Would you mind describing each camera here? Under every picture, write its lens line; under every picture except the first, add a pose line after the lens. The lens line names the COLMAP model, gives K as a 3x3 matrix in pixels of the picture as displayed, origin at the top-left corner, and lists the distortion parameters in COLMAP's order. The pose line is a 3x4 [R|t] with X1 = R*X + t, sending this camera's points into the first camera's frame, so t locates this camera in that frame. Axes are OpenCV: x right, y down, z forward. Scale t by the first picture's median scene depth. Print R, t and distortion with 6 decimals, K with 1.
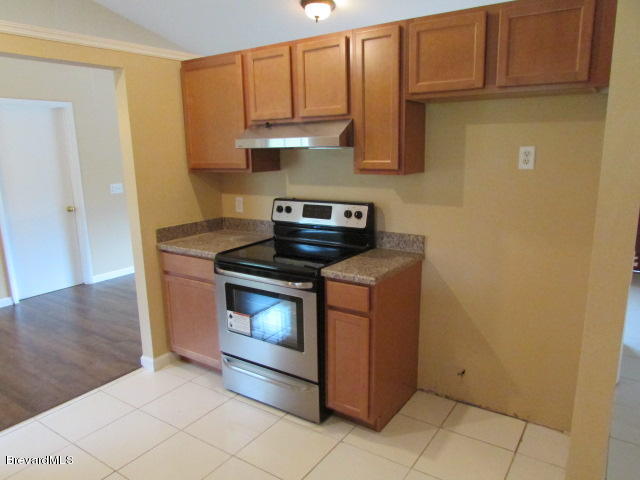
lens RADIAL K [[459.9, 0, 320.0], [0, 459.9, 240.0], [0, 0, 1]] dist [-0.025163, 0.006850]
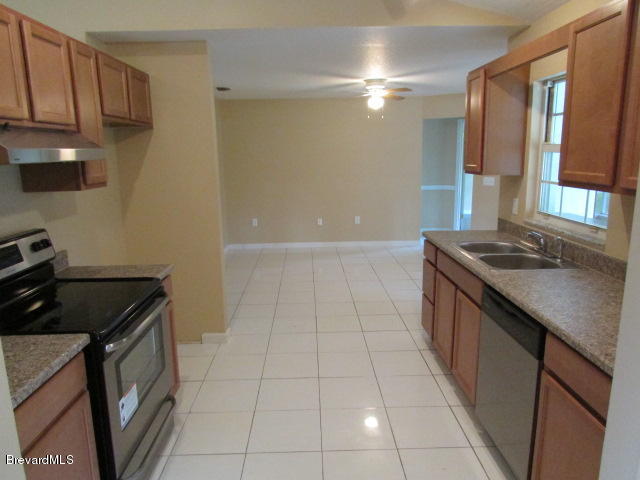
lens RADIAL K [[459.9, 0, 320.0], [0, 459.9, 240.0], [0, 0, 1]] dist [-0.025163, 0.006850]
pose [[-0.577157, -0.126172, 0.806827, -0.859700], [0.192551, 0.939110, 0.284598, -0.196911], [-0.793608, 0.319613, -0.517720, 1.018217]]
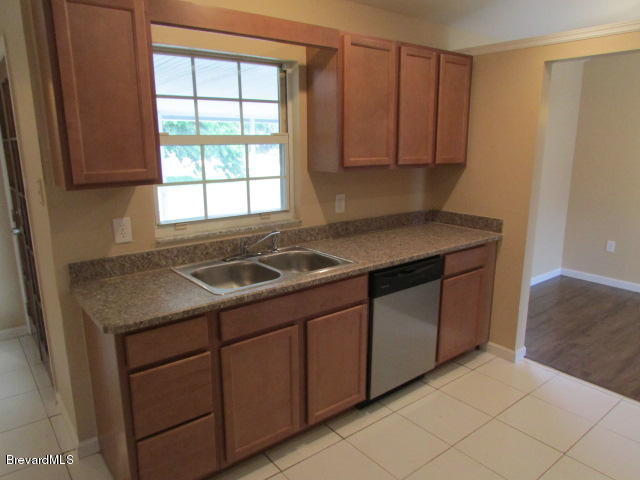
lens RADIAL K [[459.9, 0, 320.0], [0, 459.9, 240.0], [0, 0, 1]] dist [-0.025163, 0.006850]
pose [[-0.306022, 0.229594, -0.923925, 0.443985], [-0.187251, 0.937012, 0.294867, -0.116474], [0.933428, 0.263242, -0.243755, 0.471038]]
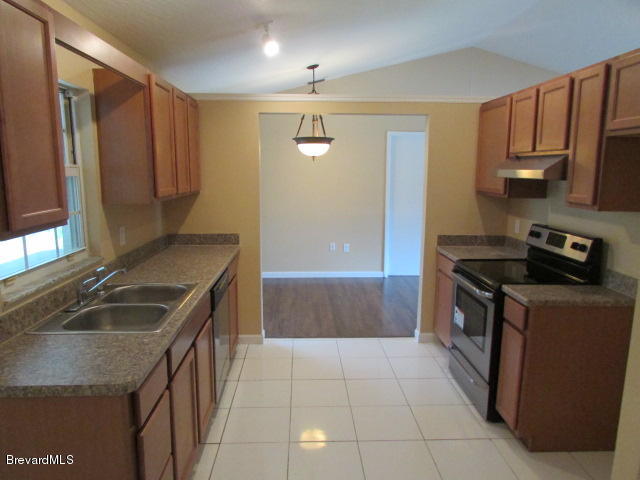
lens RADIAL K [[459.9, 0, 320.0], [0, 459.9, 240.0], [0, 0, 1]] dist [-0.025163, 0.006850]
pose [[0.590099, 0.154056, -0.792496, 0.520462], [-0.185140, 0.981287, 0.052899, -0.017884], [0.785816, 0.115507, 0.607579, -0.051730]]
